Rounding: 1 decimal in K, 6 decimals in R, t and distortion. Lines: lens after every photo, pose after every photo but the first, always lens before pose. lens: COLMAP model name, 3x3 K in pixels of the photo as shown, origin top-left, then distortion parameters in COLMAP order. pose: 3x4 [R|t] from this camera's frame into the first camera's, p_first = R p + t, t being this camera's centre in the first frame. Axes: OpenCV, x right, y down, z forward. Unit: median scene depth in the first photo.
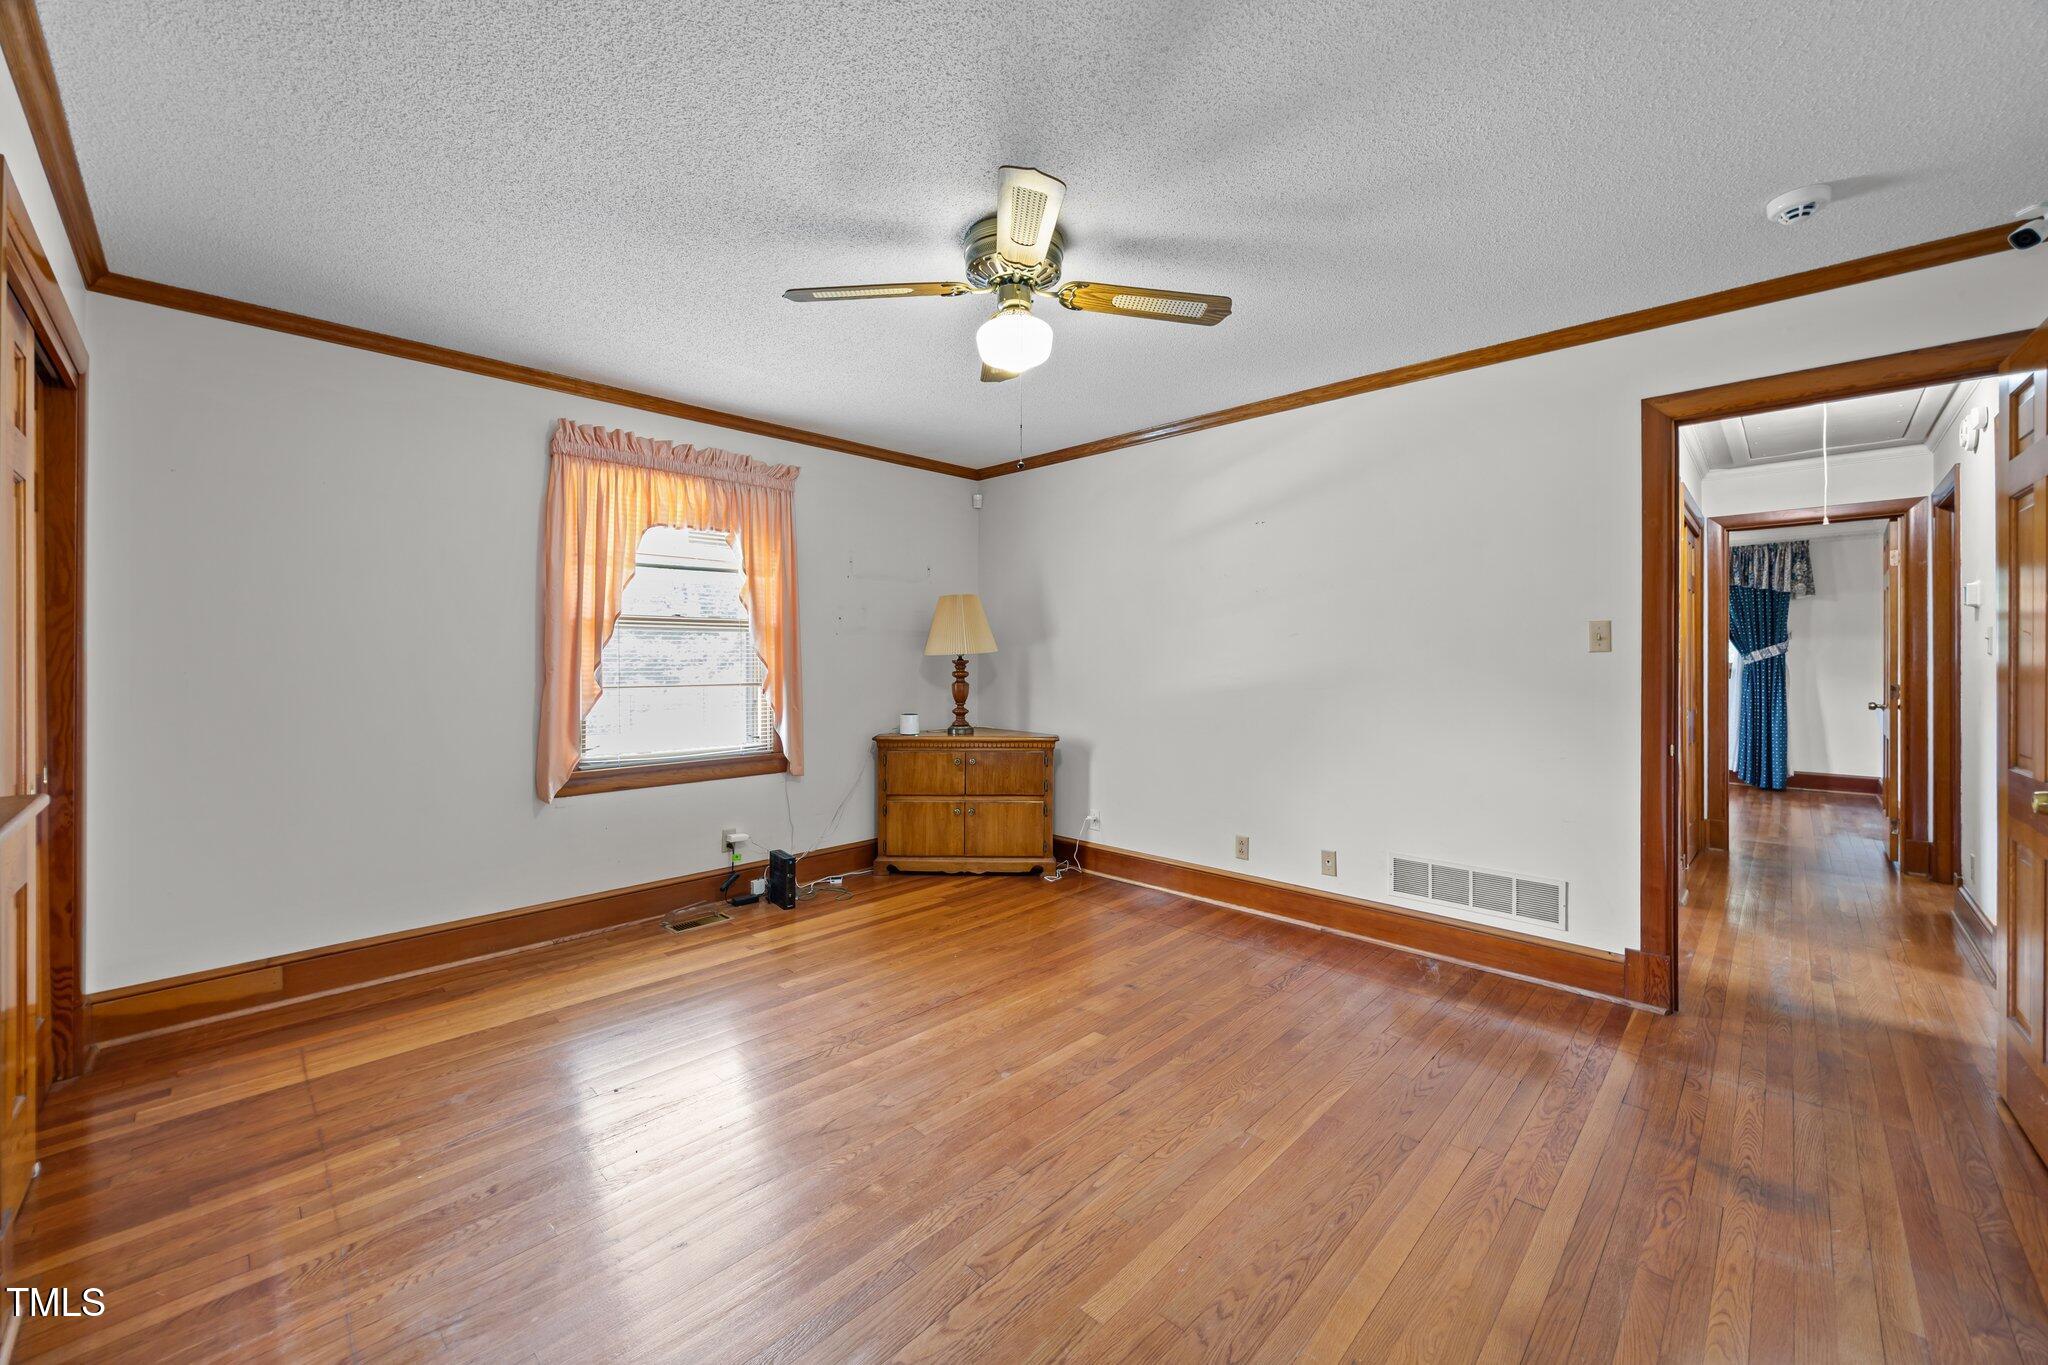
lens RADIAL K [[804.6, 0, 1034.7], [0, 804.6, 656.9], [0, 0, 1]] dist [-0.014412, 0.000214]
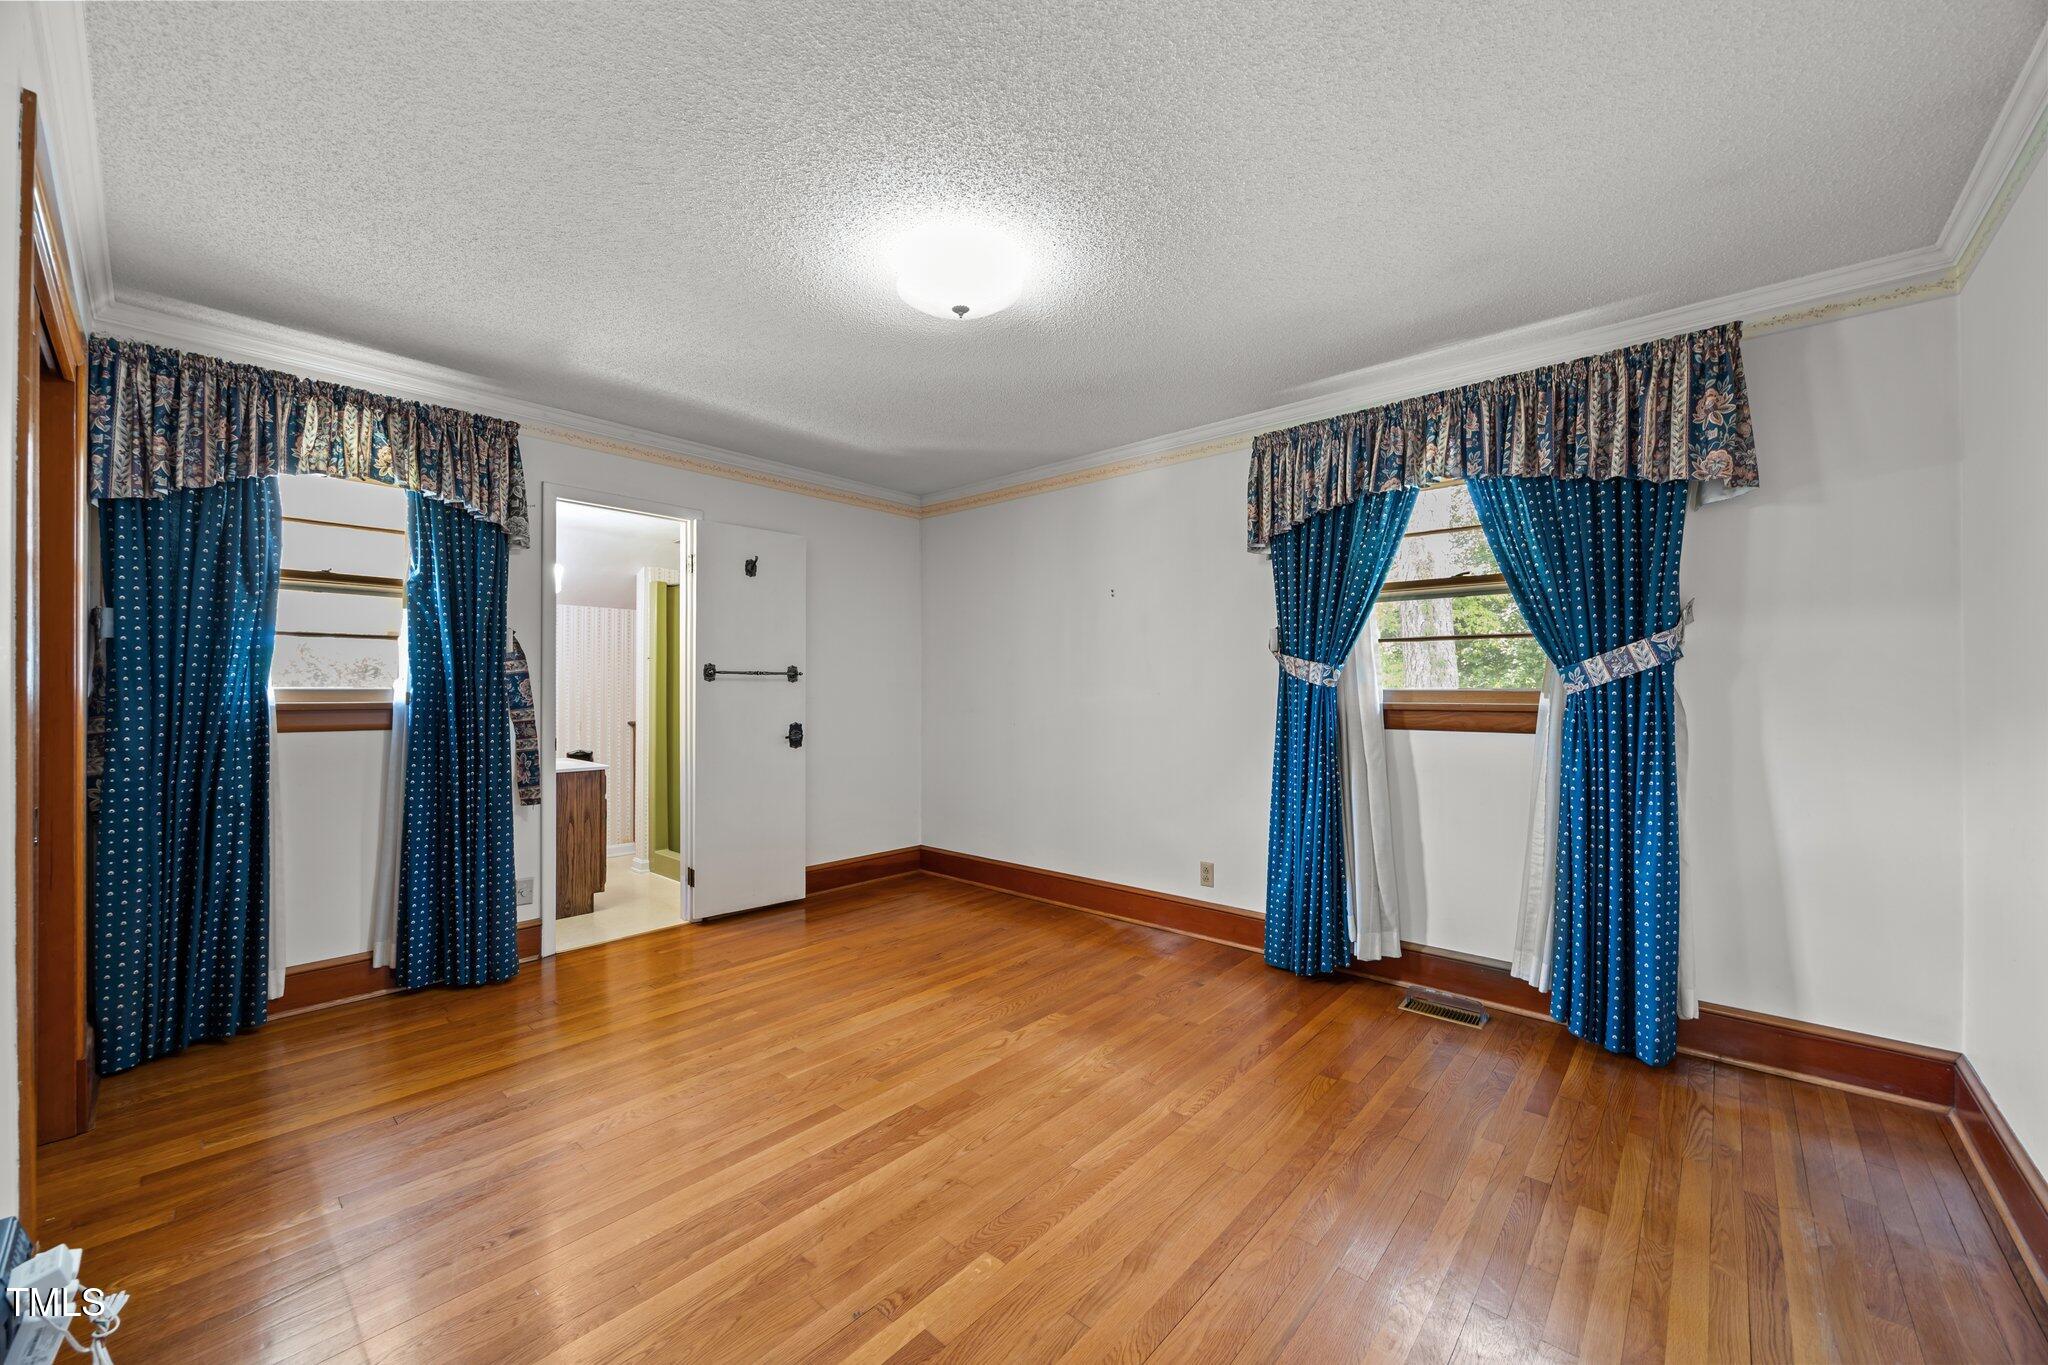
lens RADIAL K [[804.6, 0, 1029.0], [0, 804.6, 686.4], [0, 0, 1]] dist [-0.014412, 0.000214]
pose [[0.999182, 0.005173, 0.040111, 0.584390], [-0.005290, 0.999982, 0.002797, 0.007750], [-0.040096, -0.003007, 0.999191, 0.582186]]
